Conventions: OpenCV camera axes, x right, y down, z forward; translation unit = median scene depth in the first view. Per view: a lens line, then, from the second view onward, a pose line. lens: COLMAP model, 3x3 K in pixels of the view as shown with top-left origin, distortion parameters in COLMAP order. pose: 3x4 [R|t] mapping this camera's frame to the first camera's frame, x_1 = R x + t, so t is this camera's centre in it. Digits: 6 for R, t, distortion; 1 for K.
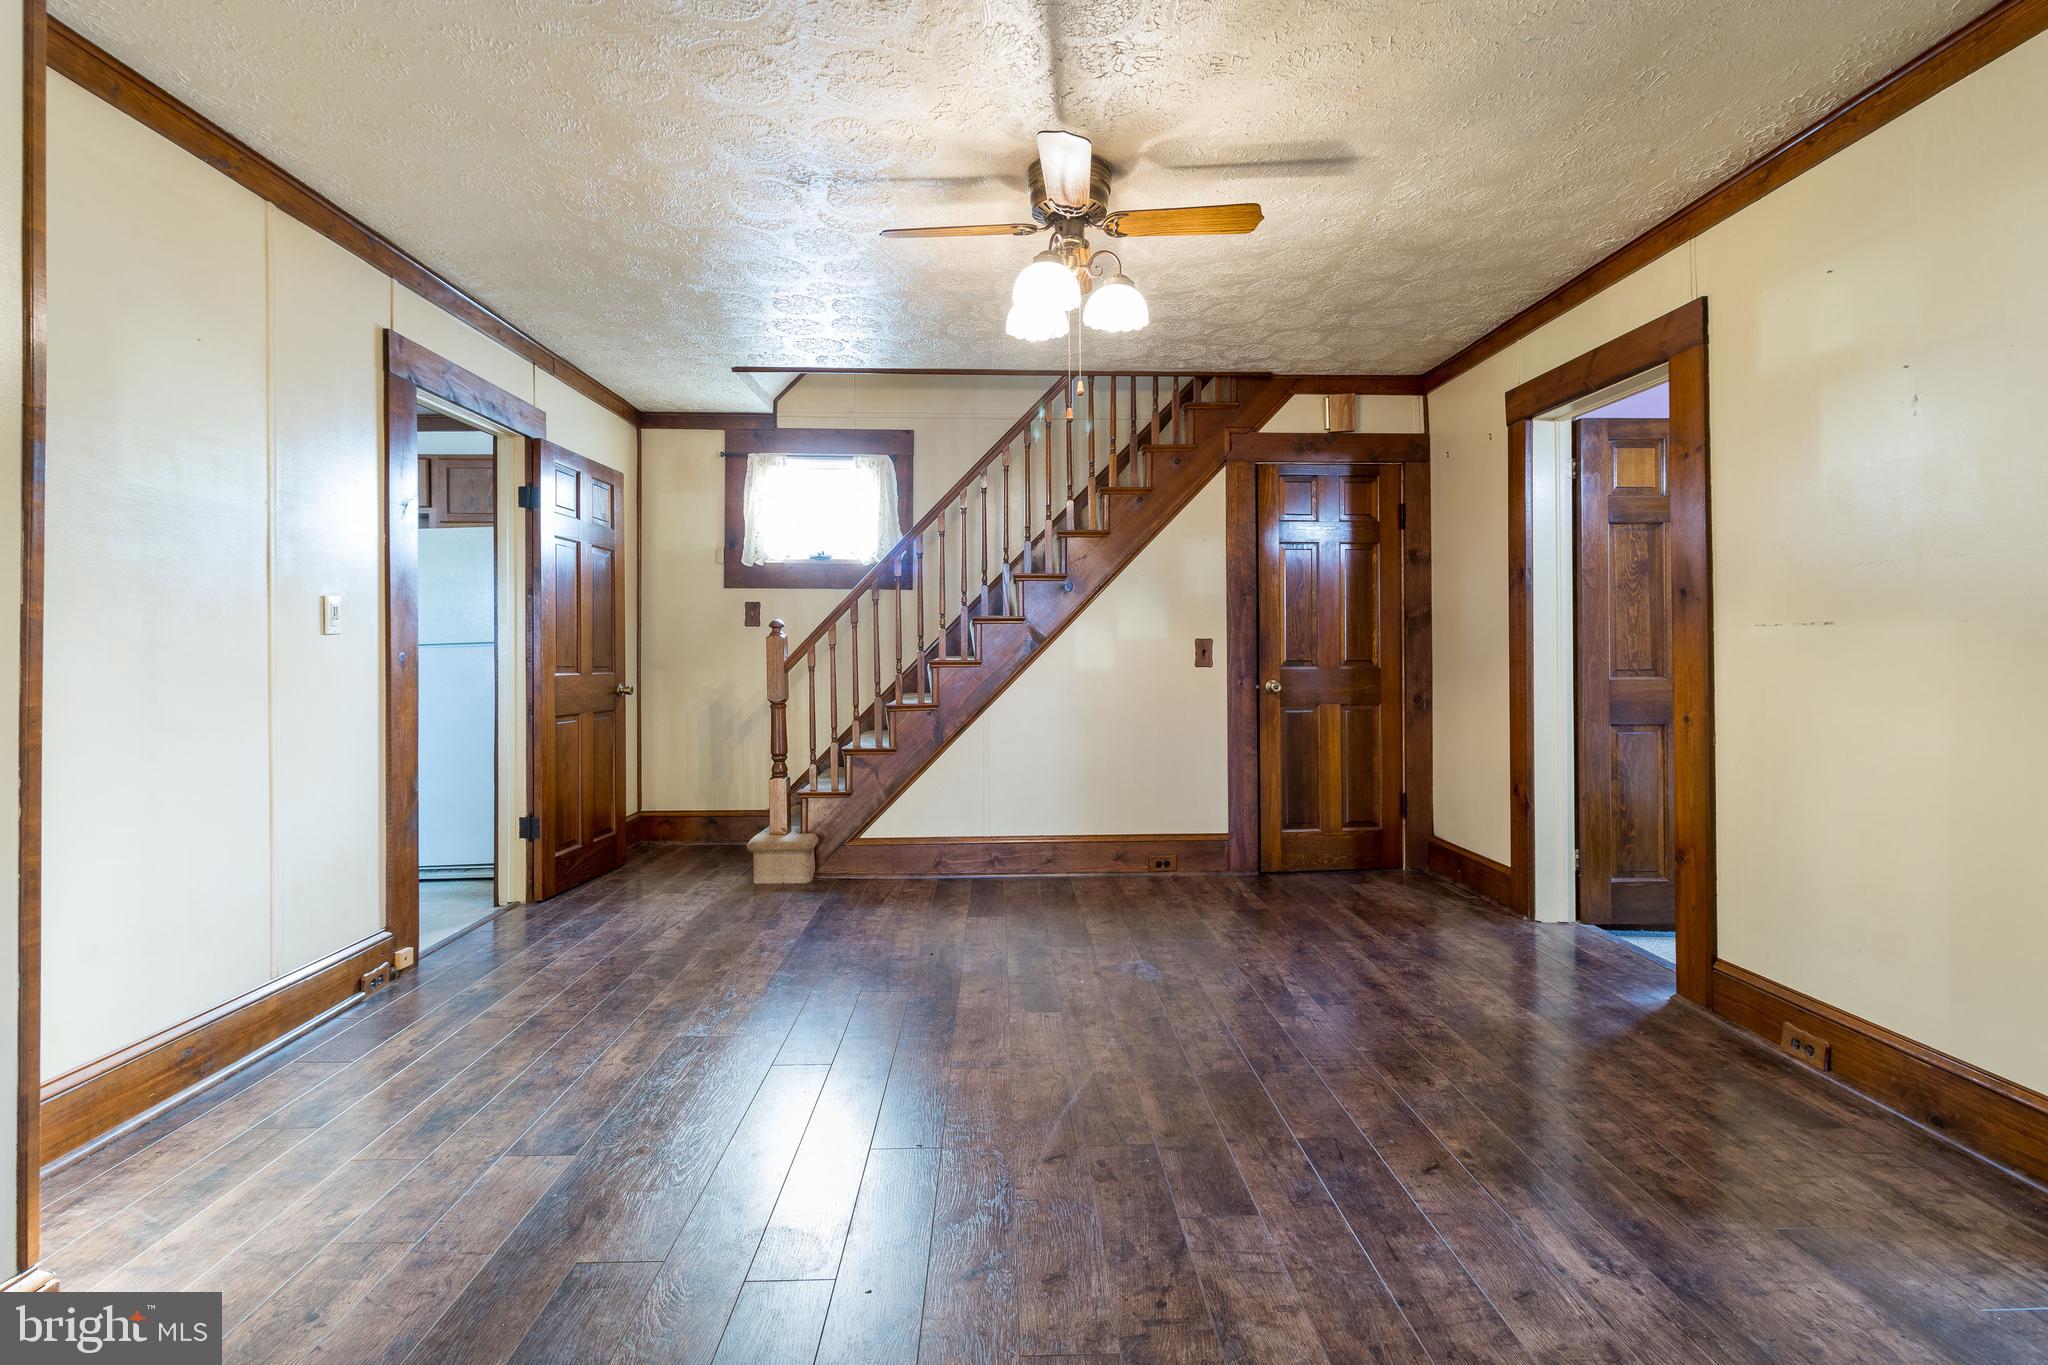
lens RADIAL K [[951.9, 0, 1023.9], [0, 951.9, 649.9], [0, 0, 1]] dist [-0.000219, 0.000070]
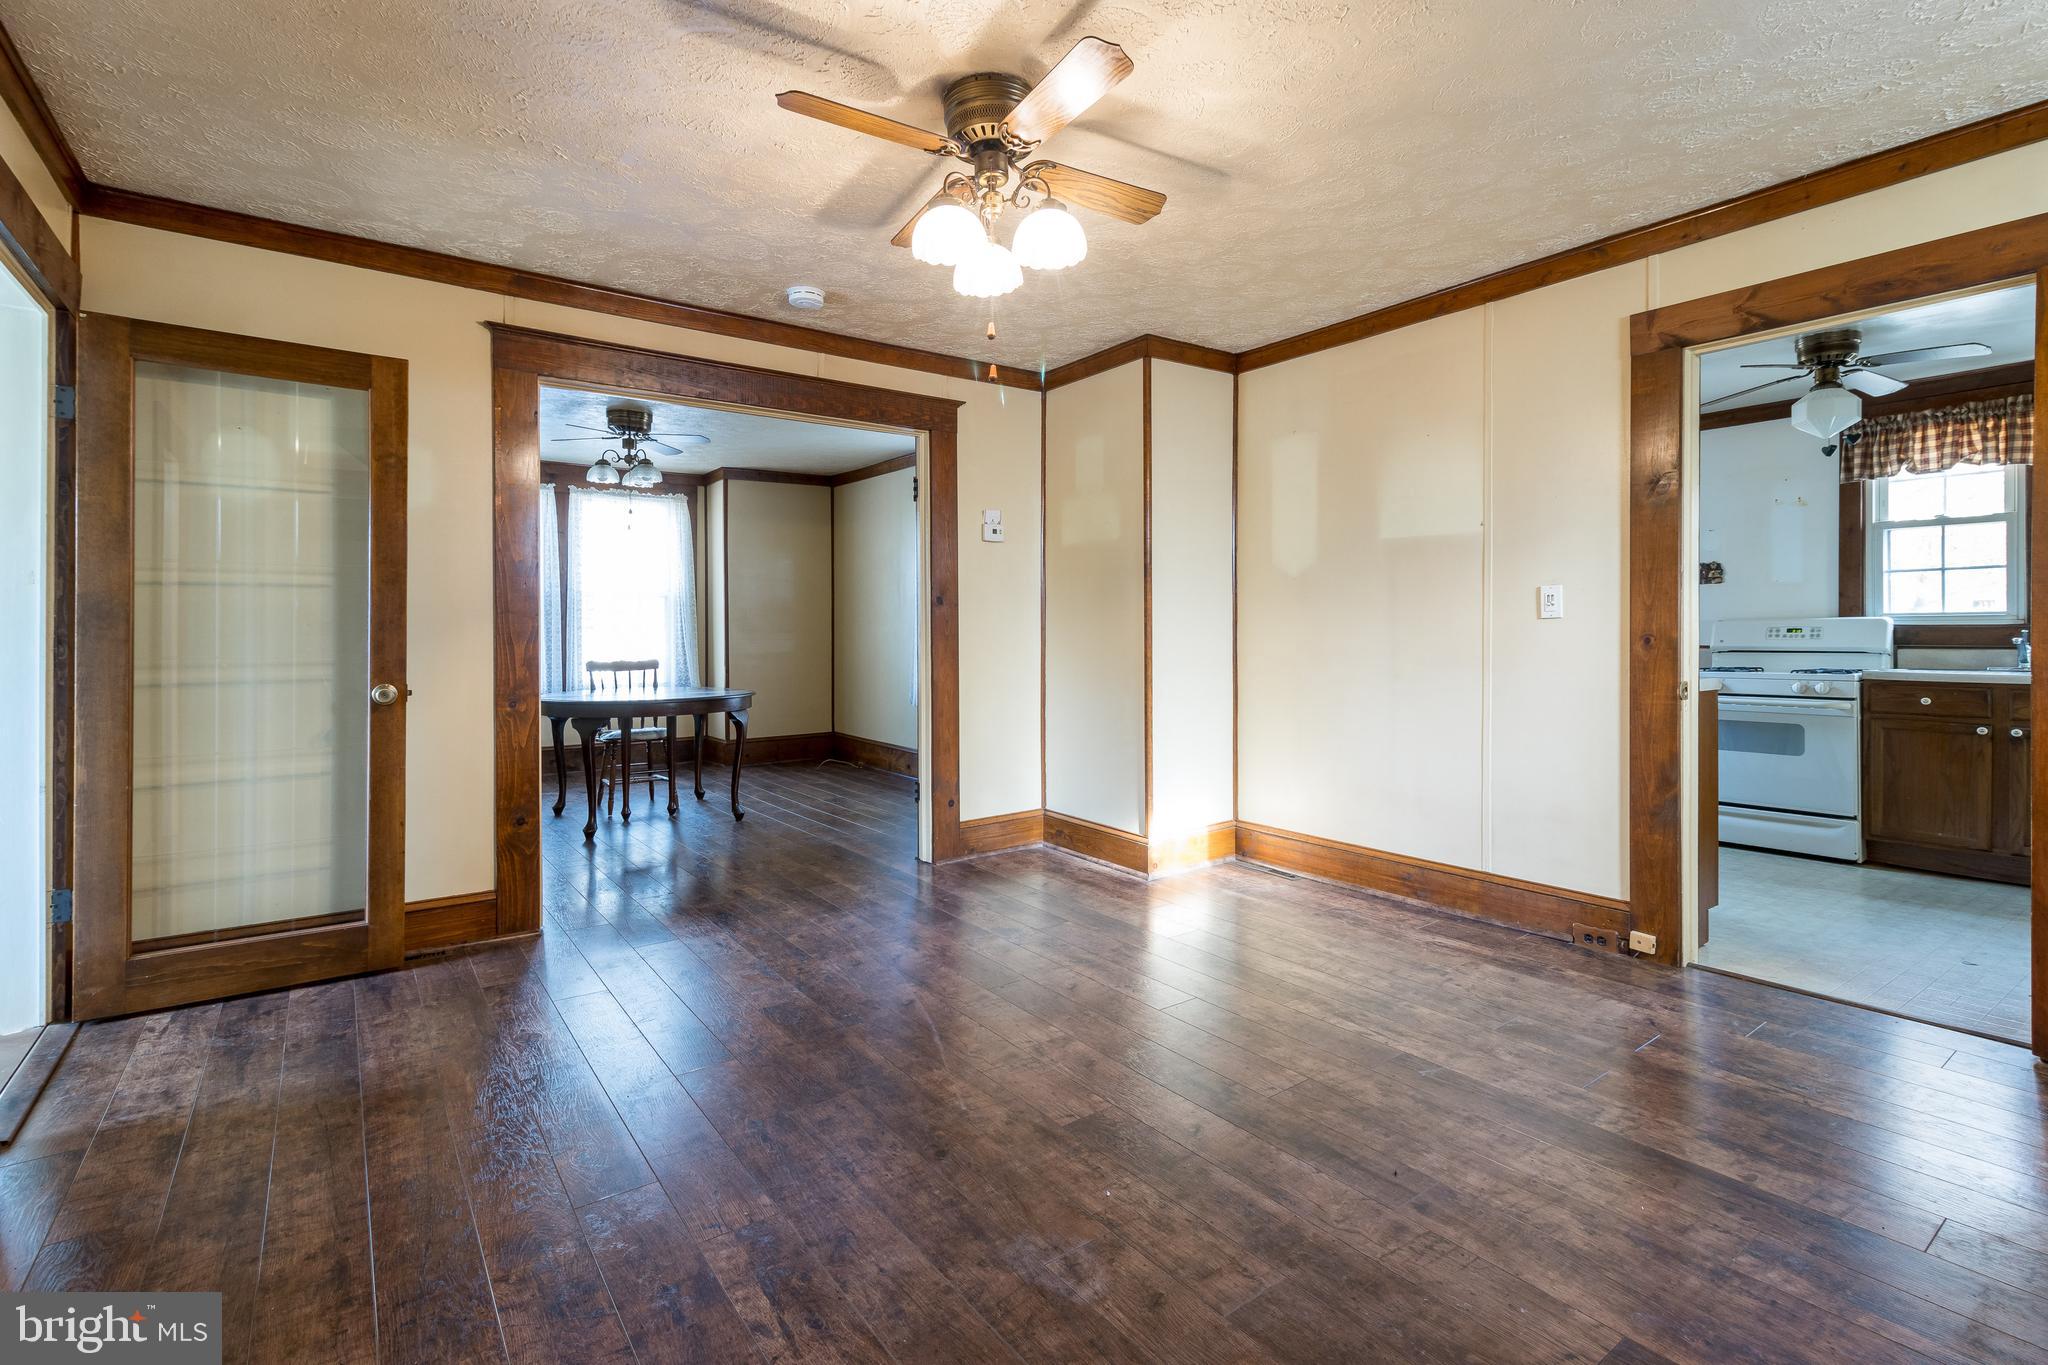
lens RADIAL K [[946.8, 0, 1023.6], [0, 946.8, 627.0], [0, 0, 1]] dist [0.008397, 0.000348]
pose [[-0.824487, 0.004993, -0.565859, 0.474988], [0.007381, 0.999971, -0.001930, -0.007634], [0.565833, -0.005767, -0.824500, 1.576739]]
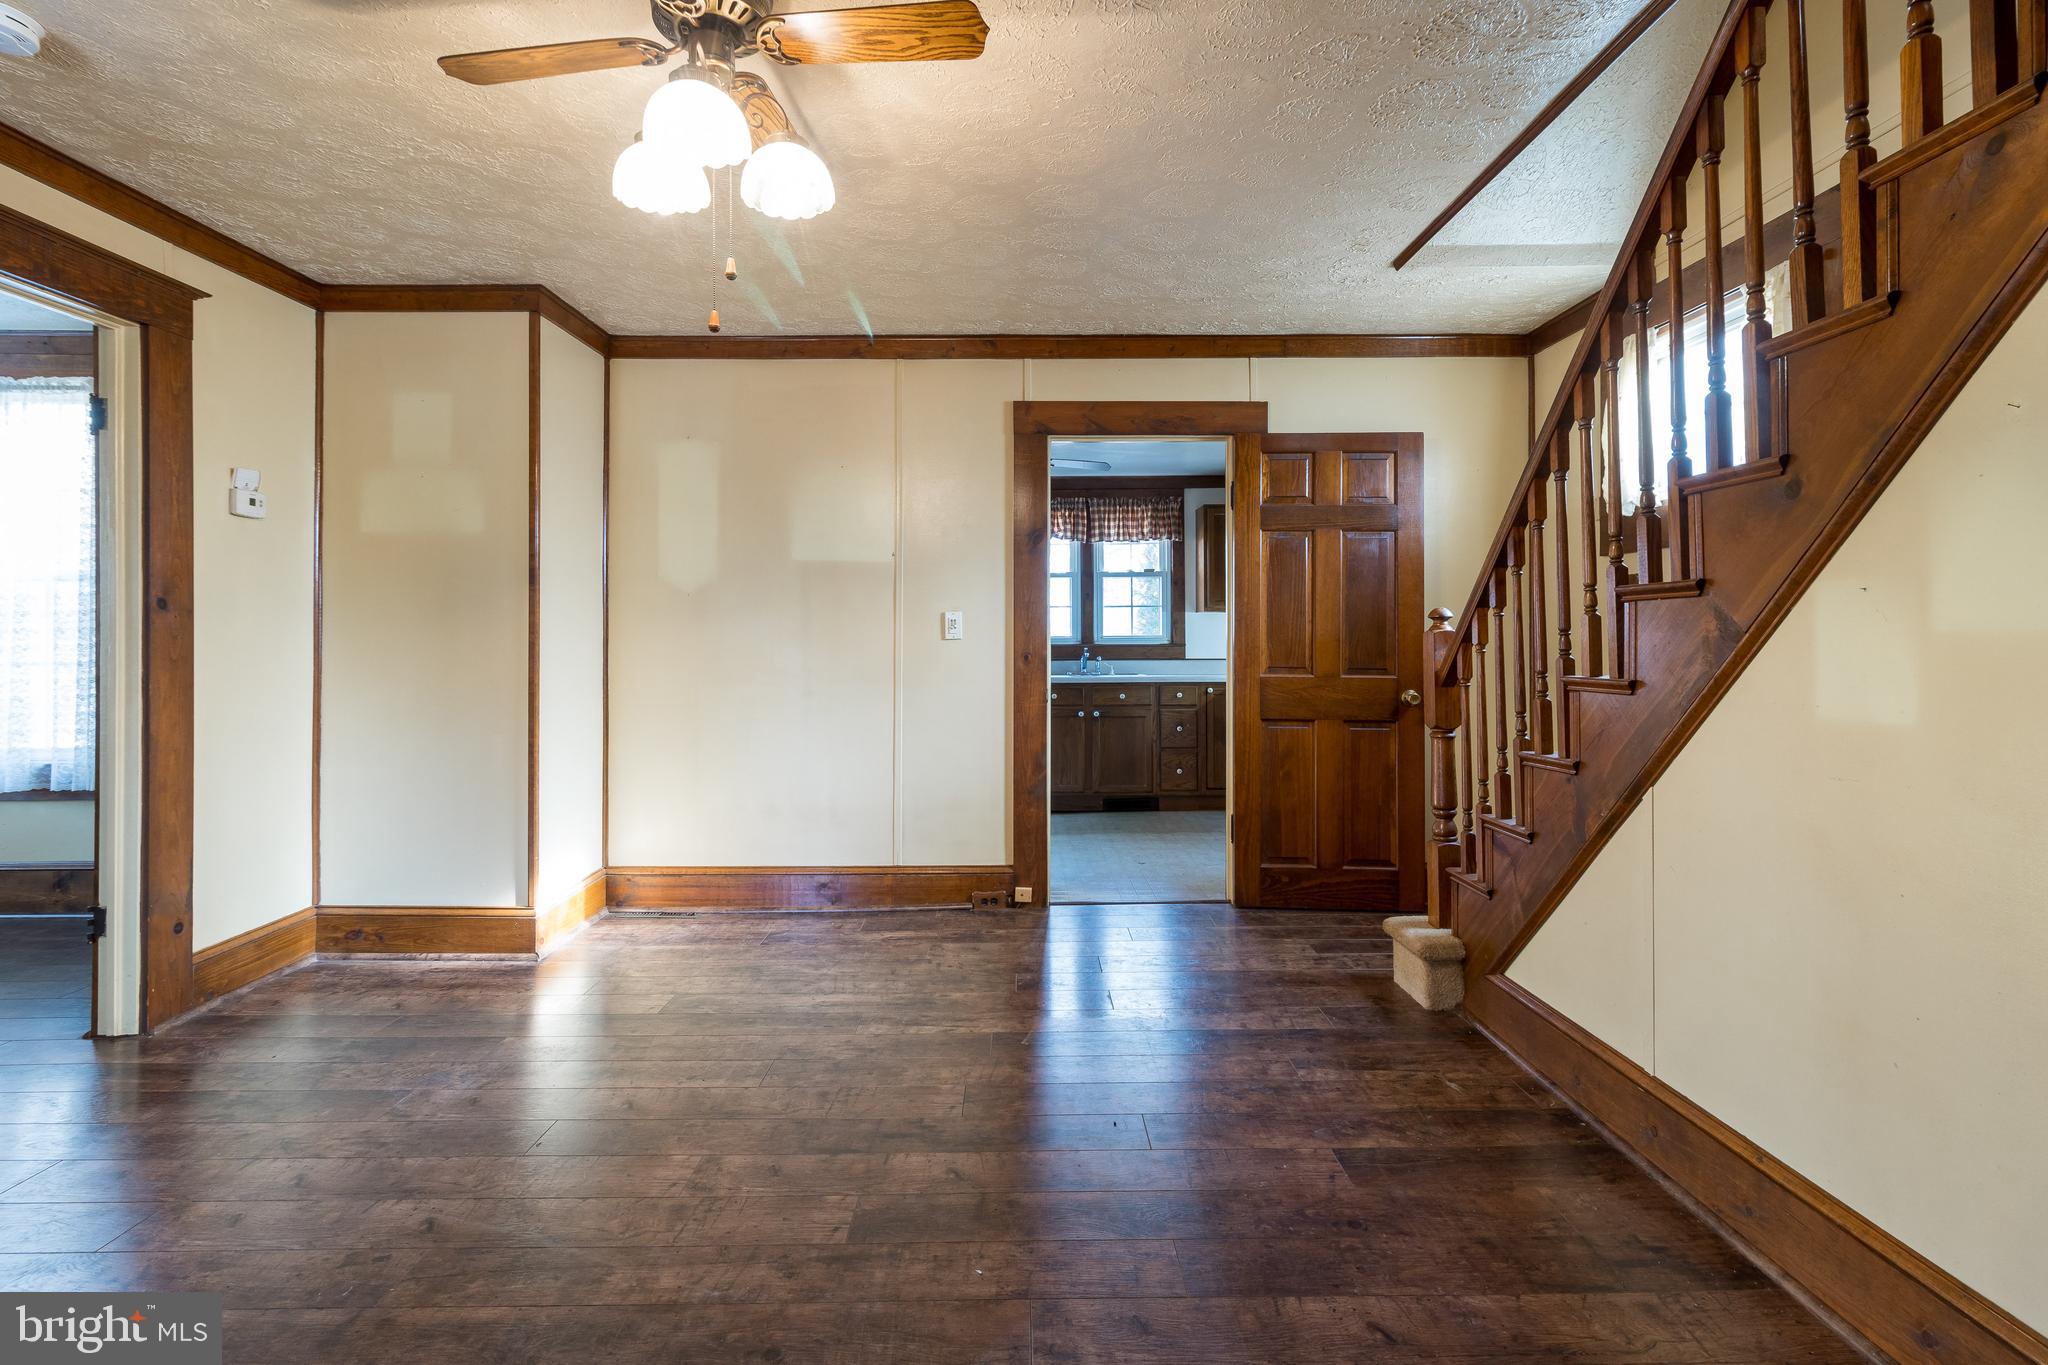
lens RADIAL K [[943.3, 0, 1024.6], [0, 943.3, 635.5], [0, 0, 1]] dist [0.009236, 0.000501]
pose [[-0.023157, -0.003955, -0.999724, 0.652339], [0.003114, 0.999987, -0.004028, -0.015926], [0.999727, -0.003207, -0.023144, 1.119699]]
